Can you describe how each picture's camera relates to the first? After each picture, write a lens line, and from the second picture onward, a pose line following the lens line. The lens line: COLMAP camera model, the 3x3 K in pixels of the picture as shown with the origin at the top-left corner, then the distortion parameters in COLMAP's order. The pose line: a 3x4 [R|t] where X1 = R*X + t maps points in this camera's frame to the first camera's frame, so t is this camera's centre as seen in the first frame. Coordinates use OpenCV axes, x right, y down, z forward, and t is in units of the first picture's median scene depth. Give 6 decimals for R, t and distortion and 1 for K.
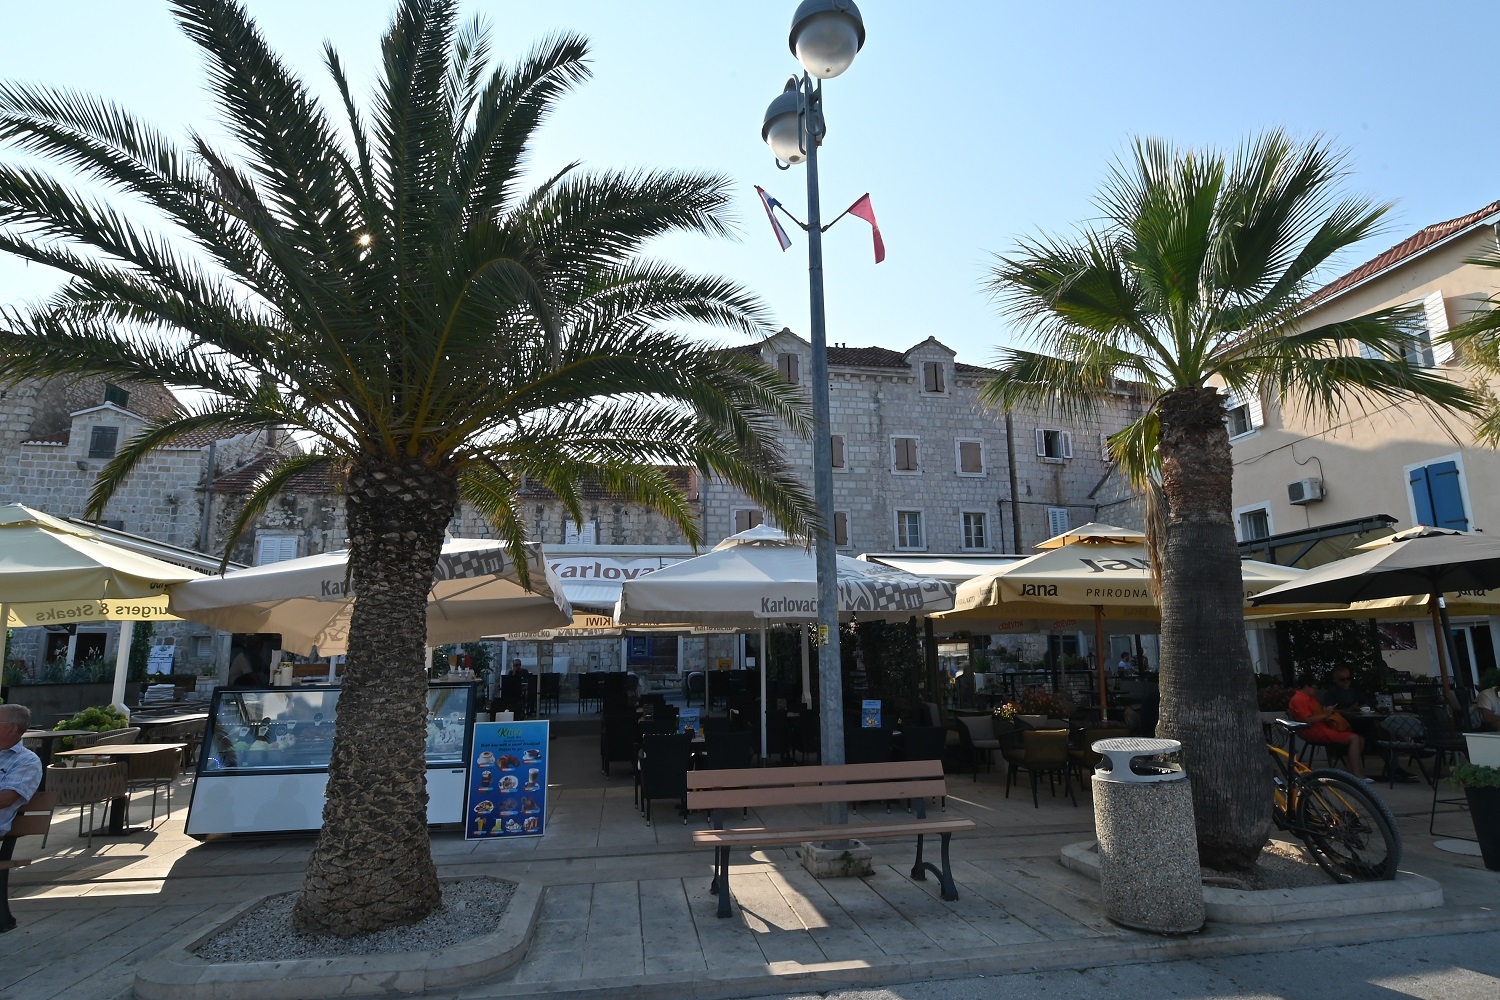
lens RADIAL K [[789.5, 0, 750.9], [0, 789.5, 514.7], [0, 0, 1]] dist [0.013529, -0.017674]
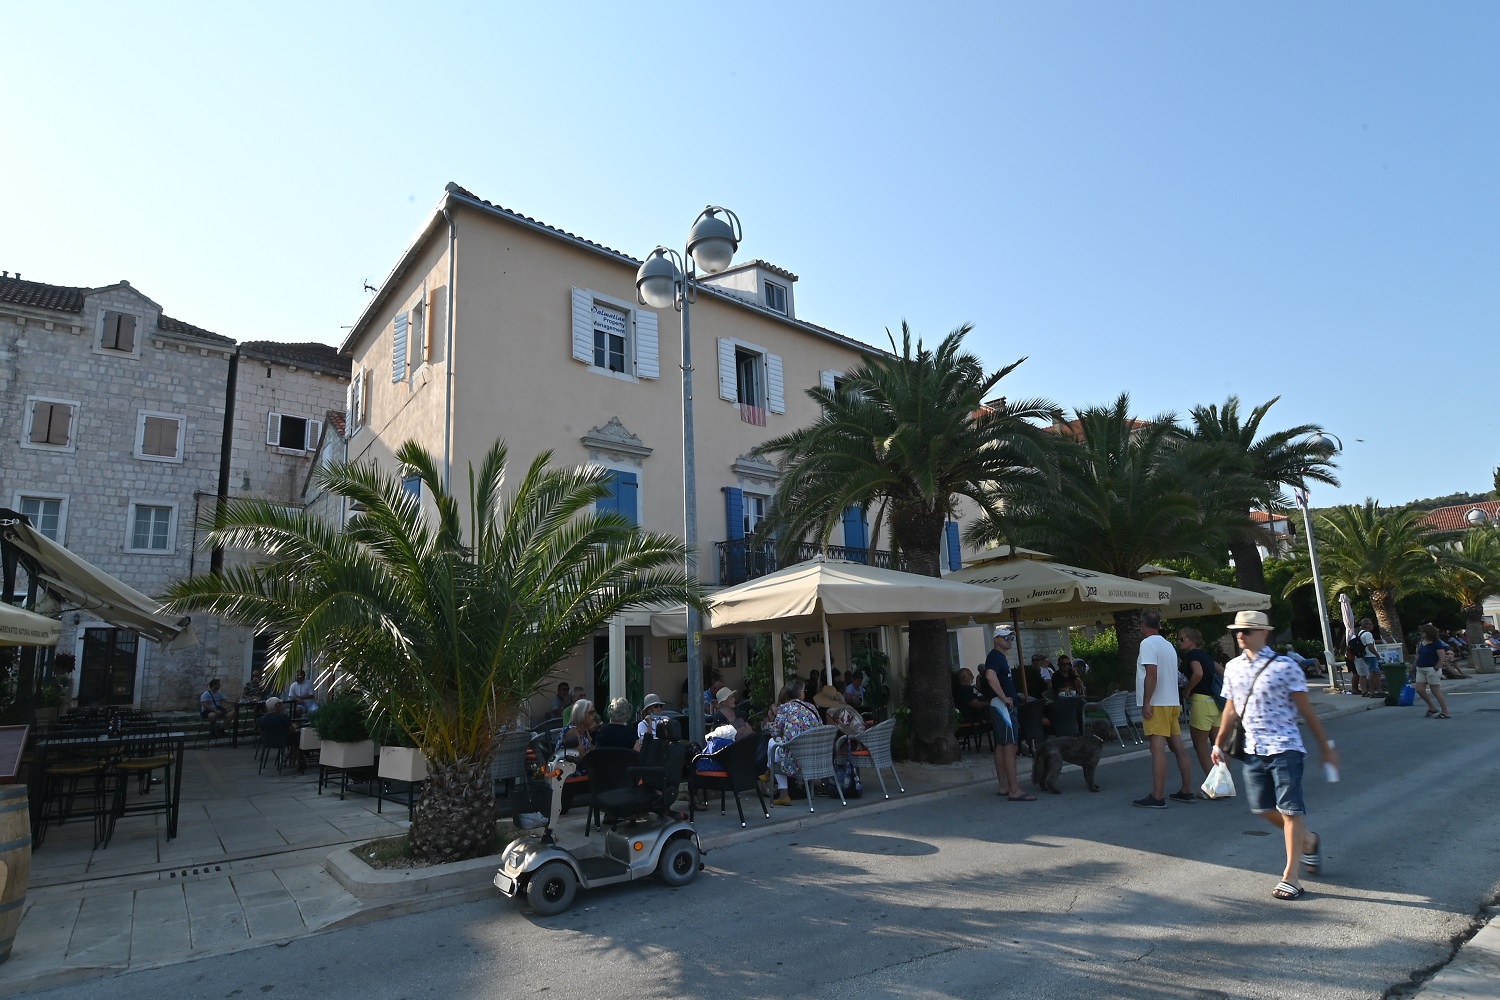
lens RADIAL K [[789.5, 0, 750.9], [0, 789.5, 514.7], [0, 0, 1]] dist [0.013529, -0.017674]
pose [[0.878247, 0.058386, 0.474630, 0.427895], [-0.048448, 0.998275, -0.033154, 0.004144], [-0.475748, 0.006122, 0.879561, 0.006751]]
